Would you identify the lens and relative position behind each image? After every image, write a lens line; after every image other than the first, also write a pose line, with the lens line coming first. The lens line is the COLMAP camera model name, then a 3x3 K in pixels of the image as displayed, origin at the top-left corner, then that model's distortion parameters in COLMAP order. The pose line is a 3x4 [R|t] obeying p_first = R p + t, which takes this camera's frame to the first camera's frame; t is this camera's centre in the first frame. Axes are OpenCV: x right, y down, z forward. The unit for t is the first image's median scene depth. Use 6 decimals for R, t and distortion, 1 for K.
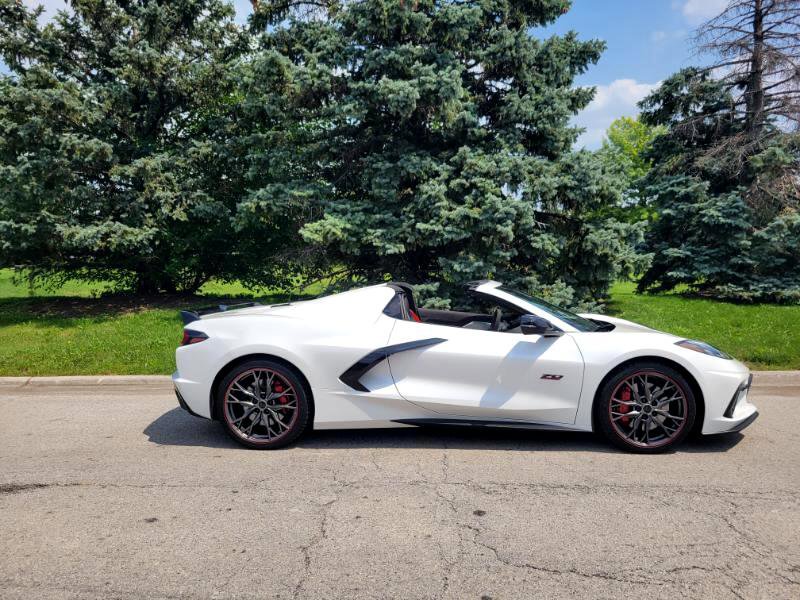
lens RADIAL K [[586.5, 0, 397.2], [0, 586.5, 309.9], [0, 0, 1]] dist [0.030860, -0.000856]
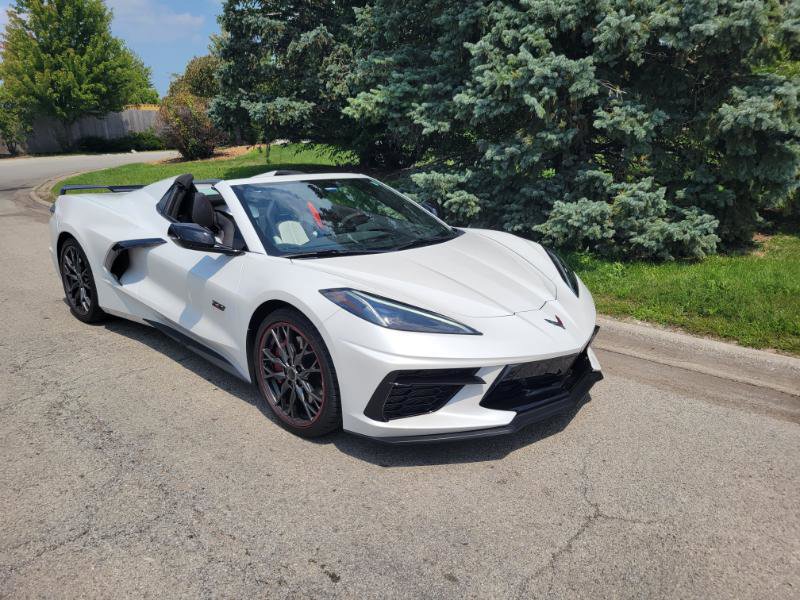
lens RADIAL K [[588.5, 0, 407.2], [0, 588.5, 299.5], [0, 0, 1]] dist [0.040587, -0.029335]
pose [[0.784531, 0.184073, -0.592139, 0.502186], [-0.065766, 0.974238, 0.215719, -0.044131], [0.616593, -0.130295, 0.776426, 0.292276]]
